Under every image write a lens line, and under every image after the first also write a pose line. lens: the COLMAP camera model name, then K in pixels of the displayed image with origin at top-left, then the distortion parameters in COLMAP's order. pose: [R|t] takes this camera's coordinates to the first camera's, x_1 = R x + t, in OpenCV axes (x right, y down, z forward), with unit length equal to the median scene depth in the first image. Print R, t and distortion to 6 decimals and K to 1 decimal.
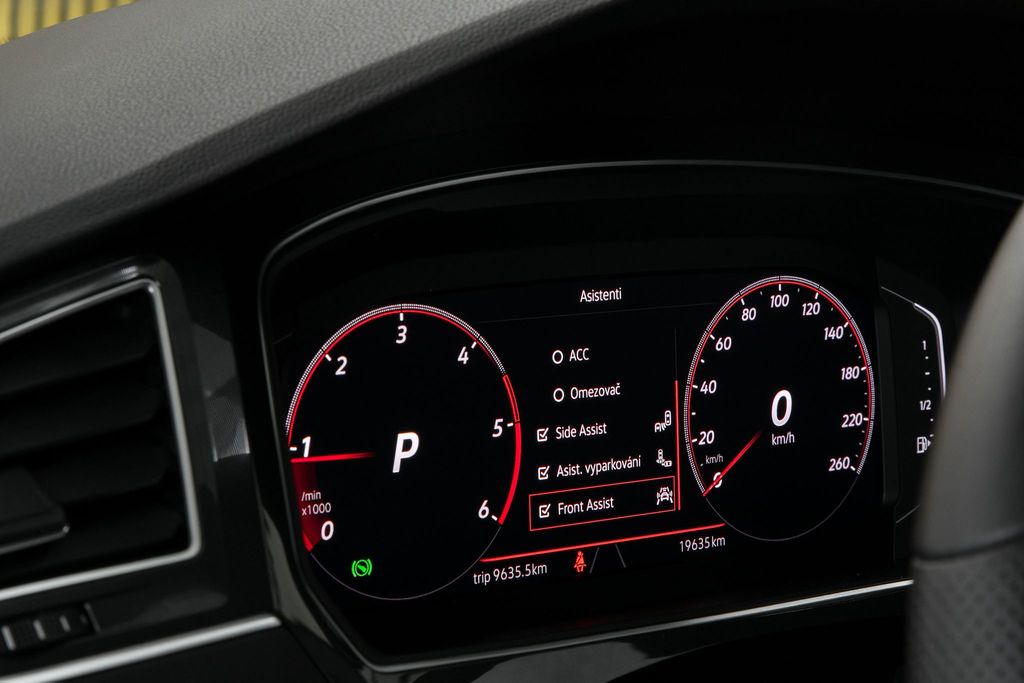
lens RADIAL K [[2837.7, 0, 511.9], [0, 2837.7, 342.4], [0, 0, 1]] dist [-0.084569, 0.000000]
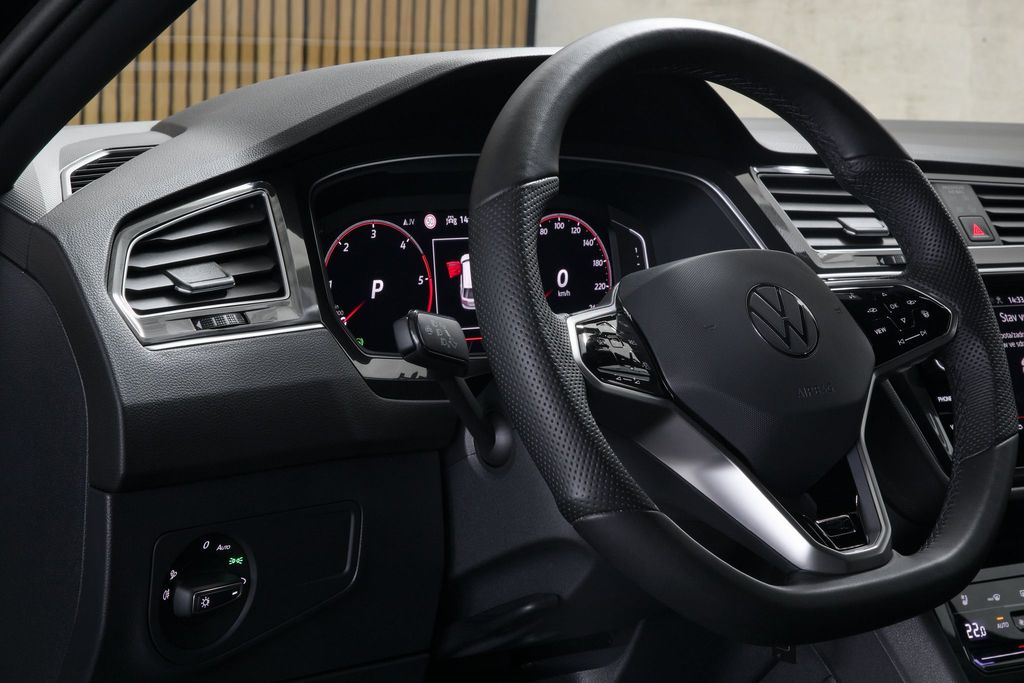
lens RADIAL K [[2540.0, 0, 511.4], [0, 2540.0, 341.6], [0, 0, 1]] dist [0.043010, 0.000000]
pose [[0.999245, -0.037829, 0.008824, 0.041051], [0.038326, 0.997129, -0.065312, 0.188313], [-0.006328, 0.065601, 0.997826, -0.826825]]
